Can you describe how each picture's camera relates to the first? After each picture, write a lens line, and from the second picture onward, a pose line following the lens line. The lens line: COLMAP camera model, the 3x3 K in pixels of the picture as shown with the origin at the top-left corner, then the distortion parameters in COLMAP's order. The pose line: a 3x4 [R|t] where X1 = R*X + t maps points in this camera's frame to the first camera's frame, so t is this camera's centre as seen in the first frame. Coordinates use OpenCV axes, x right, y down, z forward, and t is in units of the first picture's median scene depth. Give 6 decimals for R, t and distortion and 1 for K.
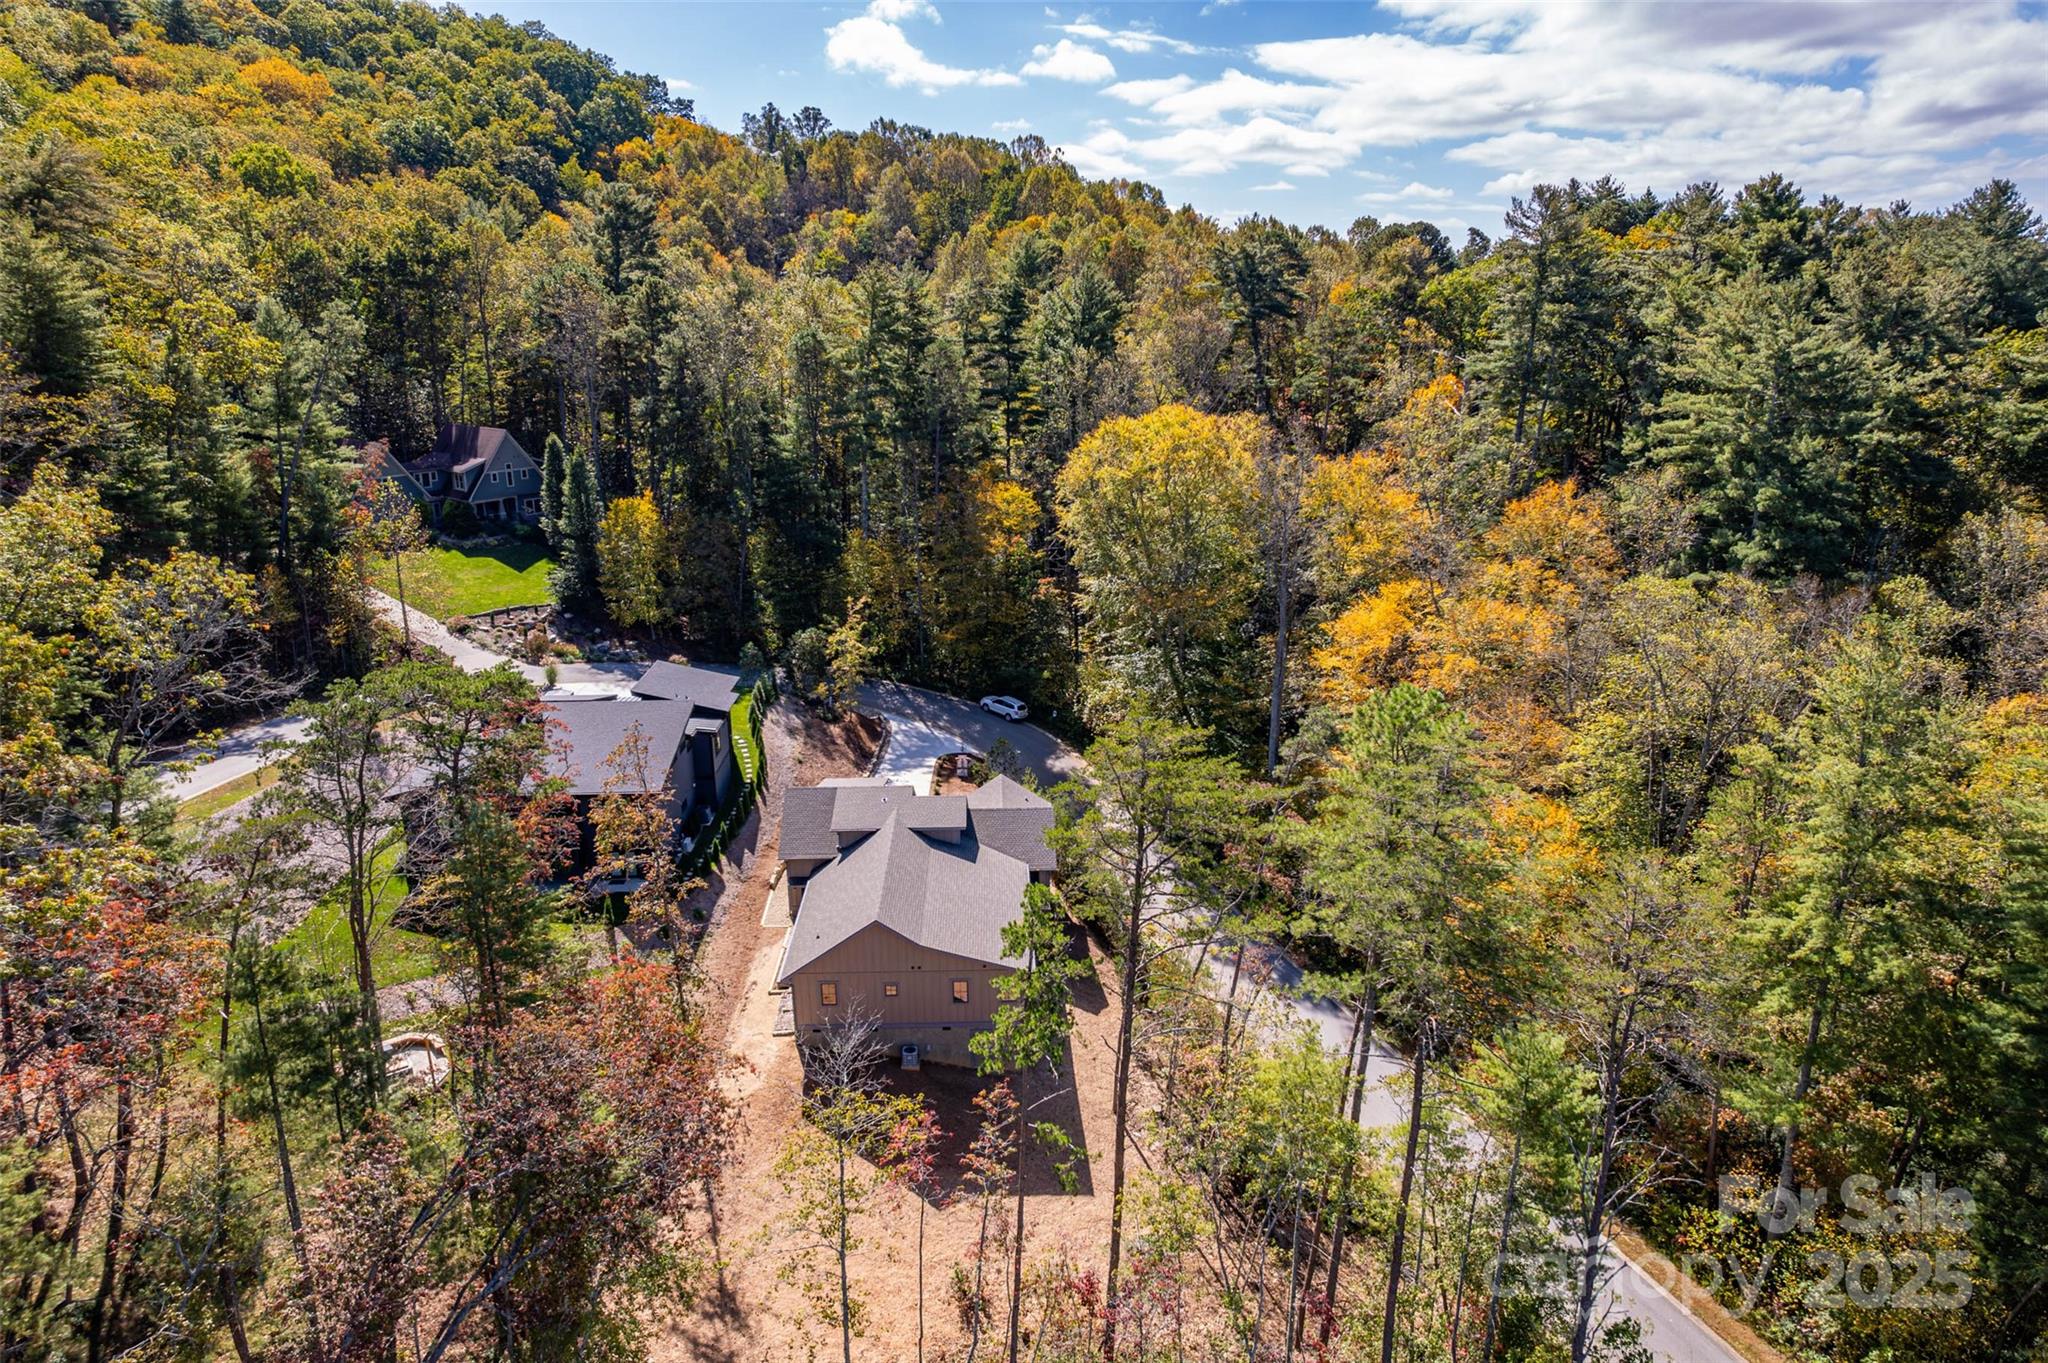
lens RADIAL K [[1317.7, 0, 1024.0], [0, 1317.7, 681.5], [0, 0, 1]] dist [-0.075919, 0.068125]
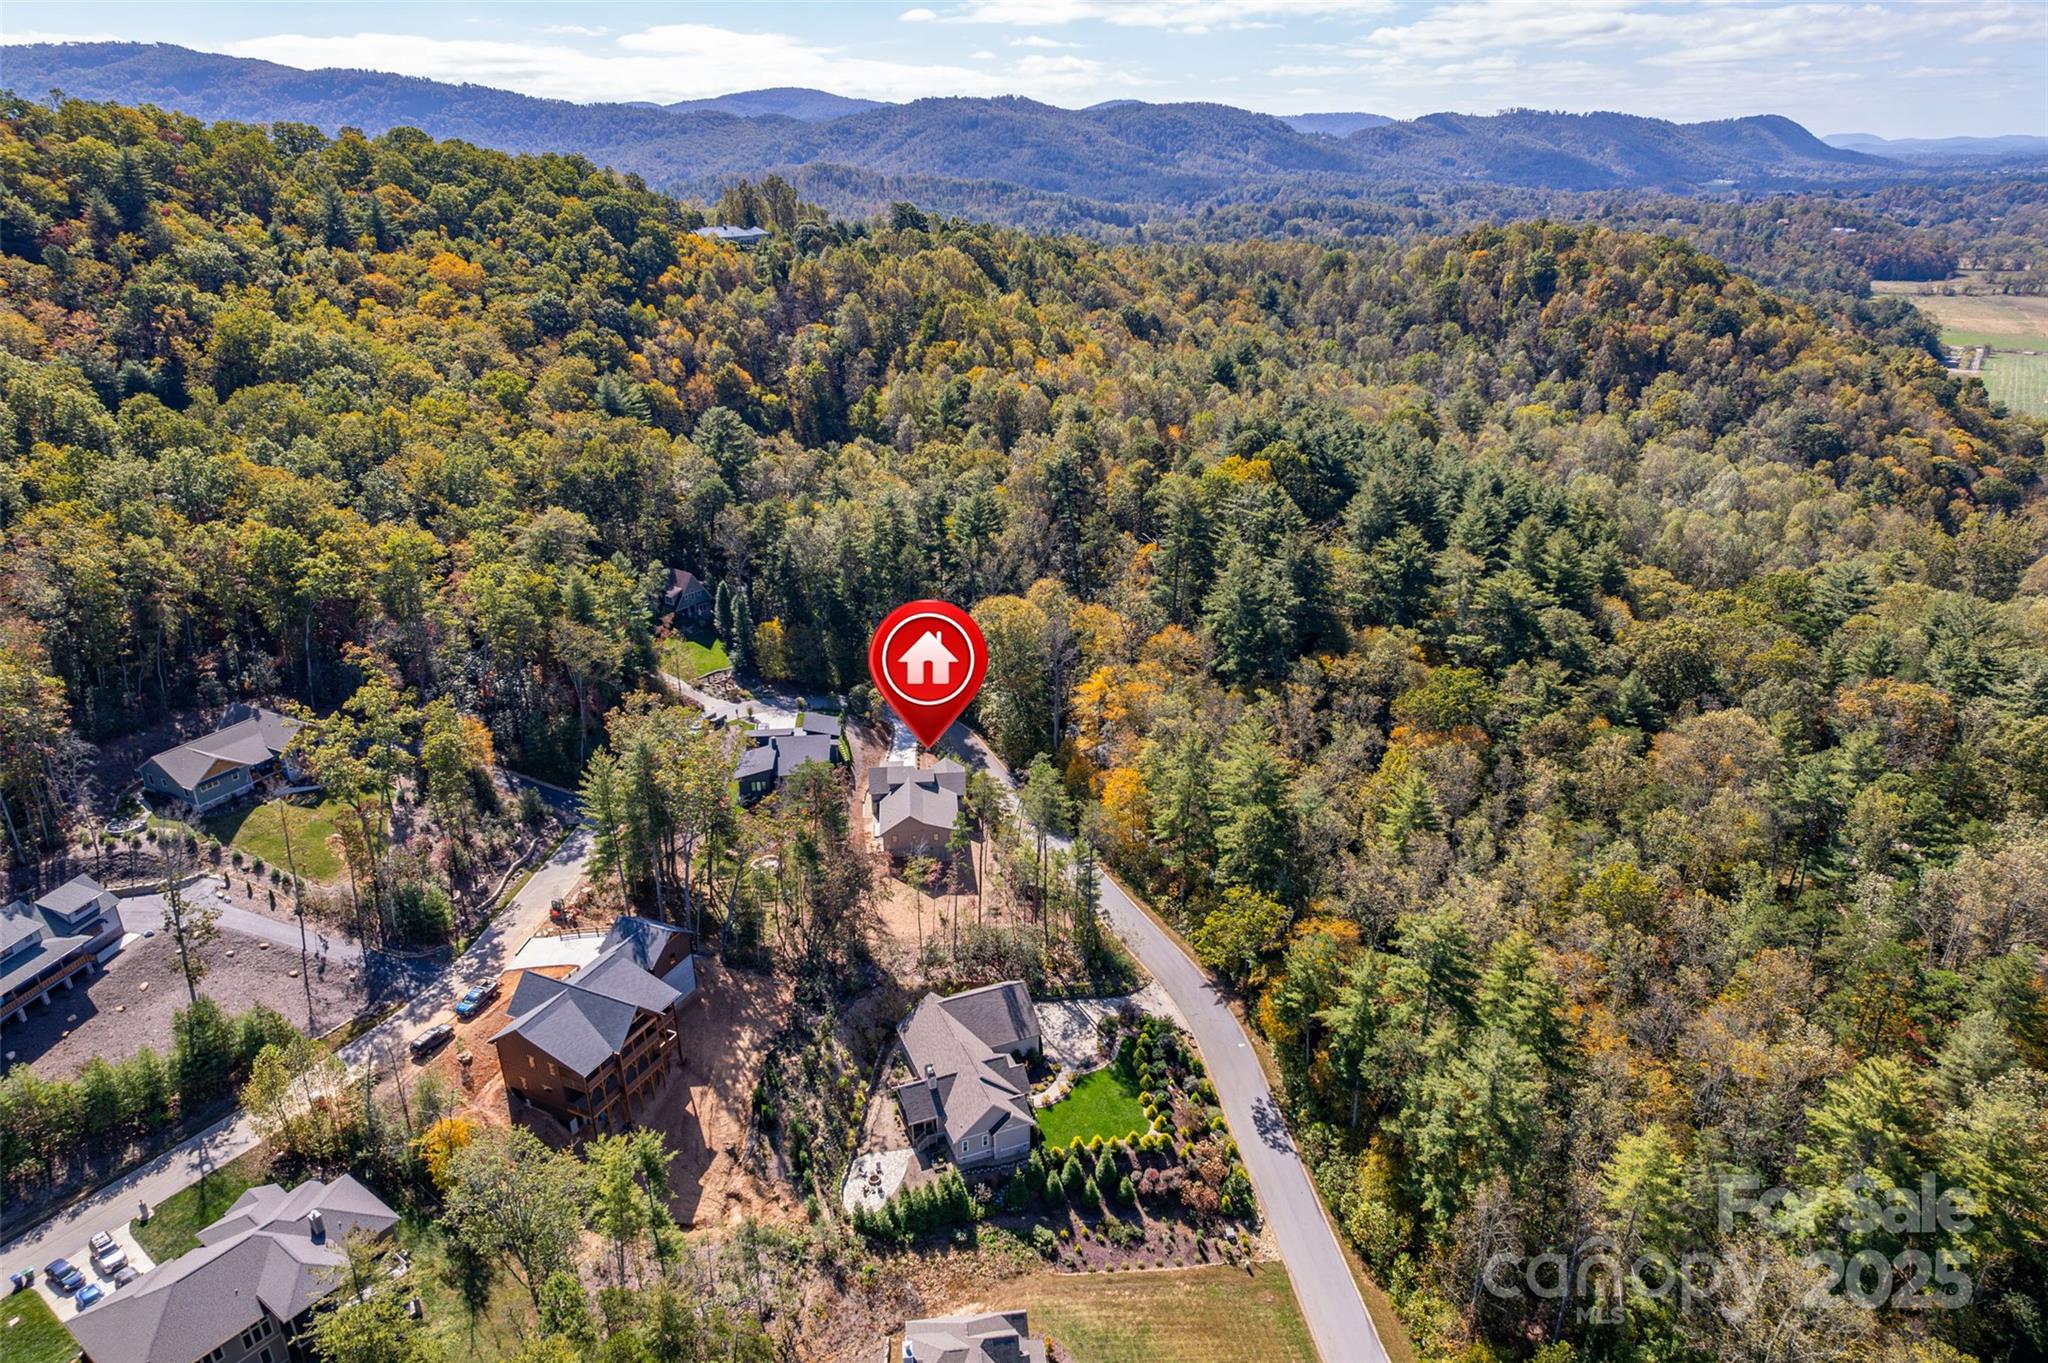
lens RADIAL K [[1317.7, 0, 1024.0], [0, 1317.7, 681.5], [0, 0, 1]] dist [-0.075919, 0.068125]
pose [[0.998104, -0.023252, 0.056989, -0.005389], [0.017084, 0.994174, 0.106424, -0.274713], [-0.059131, -0.105248, 0.992686, -1.239438]]
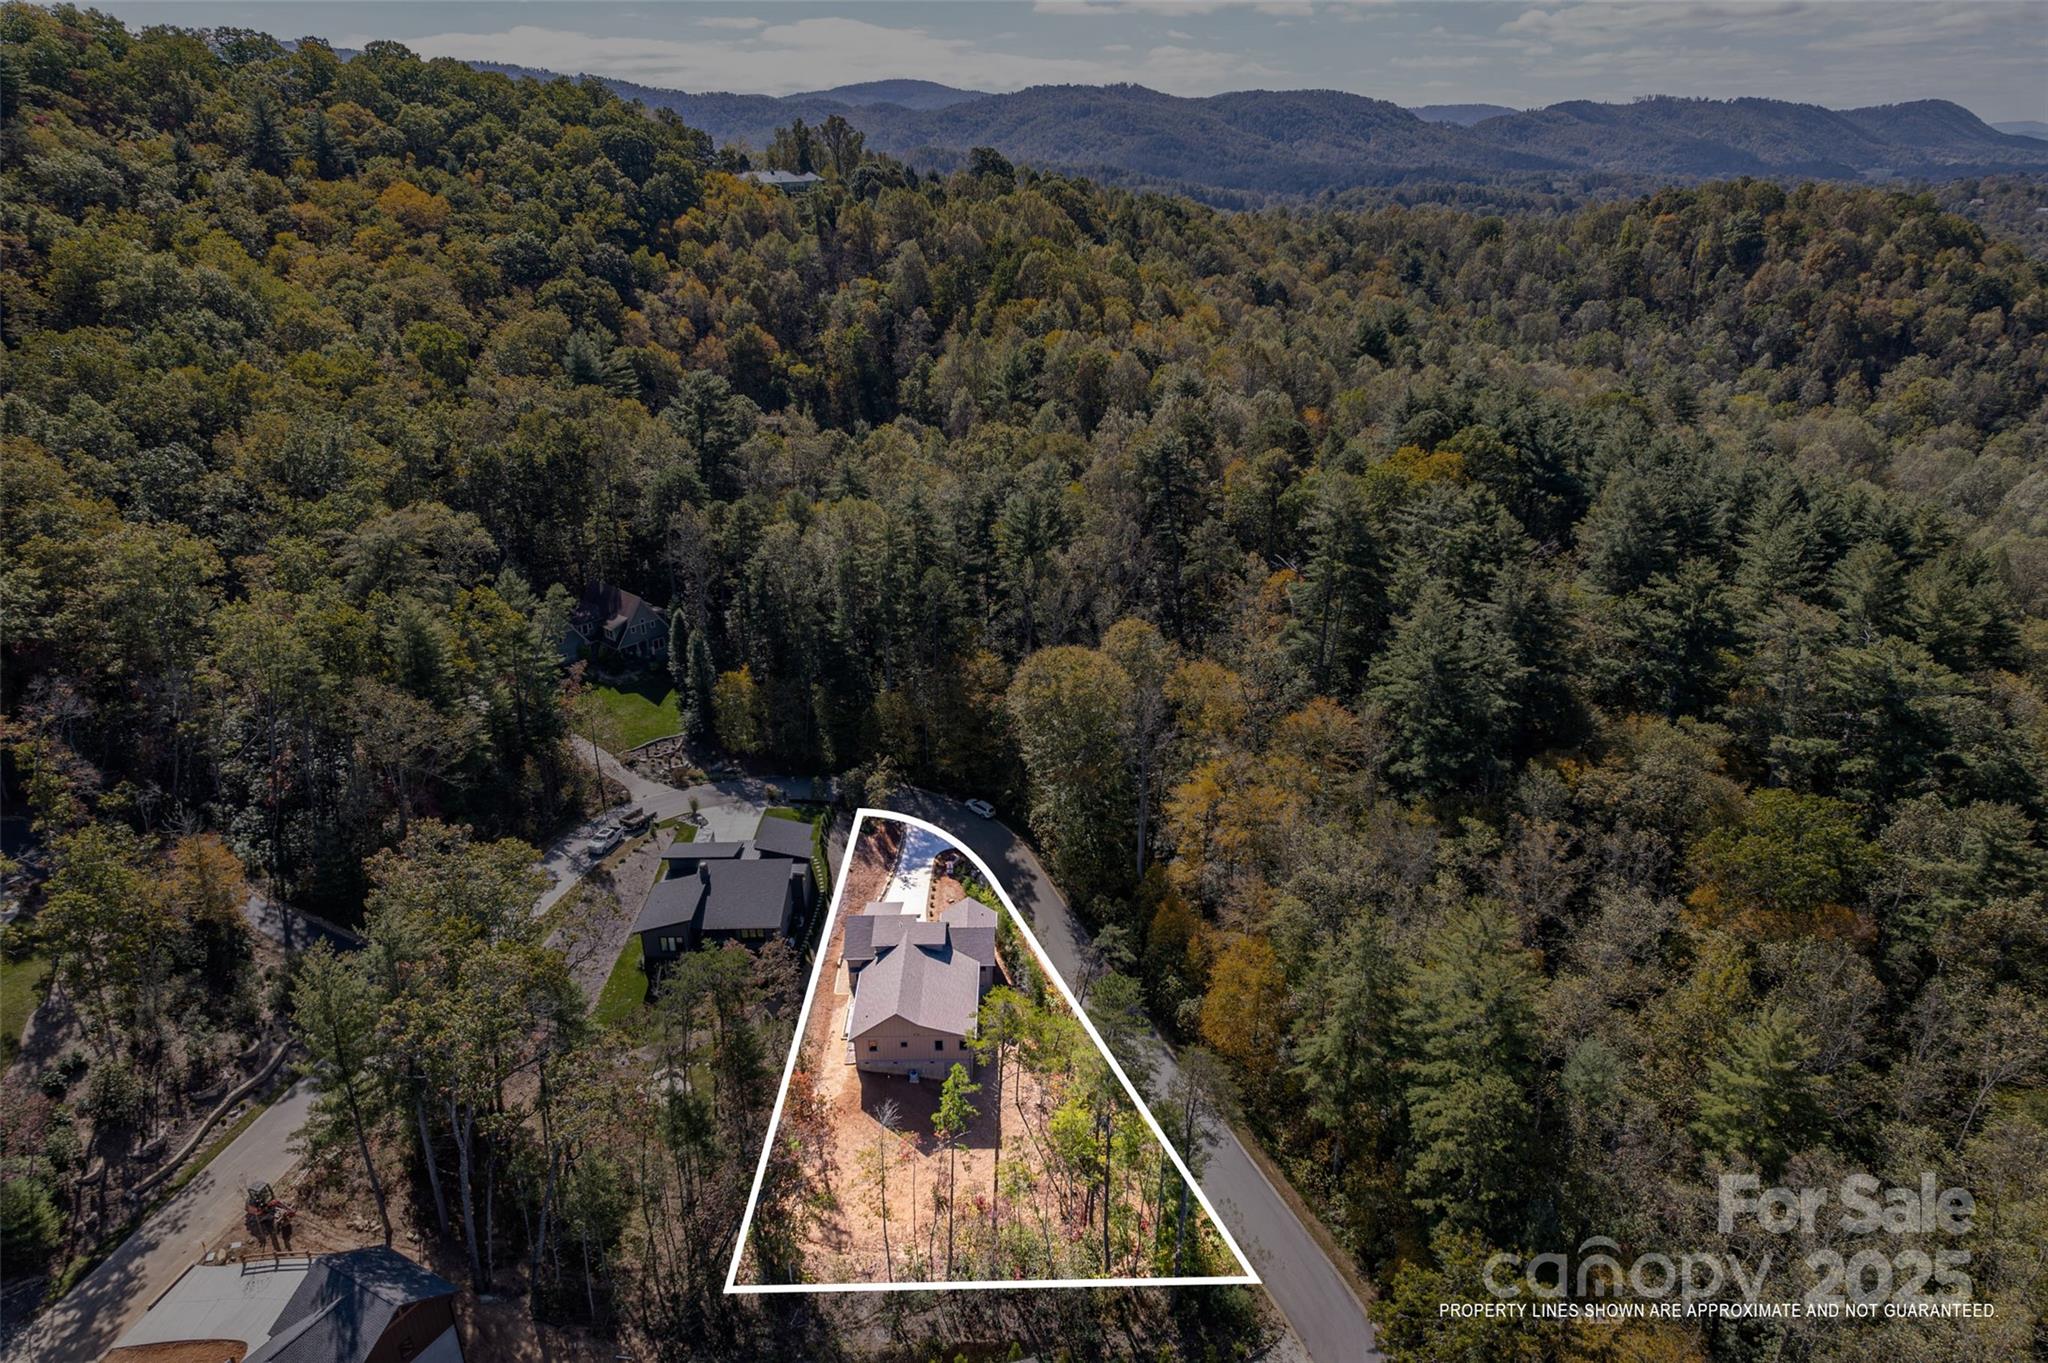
lens RADIAL K [[1313.3, 0, 1024.0], [0, 1313.3, 681.5], [0, 0, 1]] dist [-0.074859, 0.073355]
pose [[0.999813, 0.004160, -0.018868, 0.066469], [-0.002070, 0.993991, 0.109441, -0.305279], [0.019209, -0.109382, 0.993814, -0.521141]]
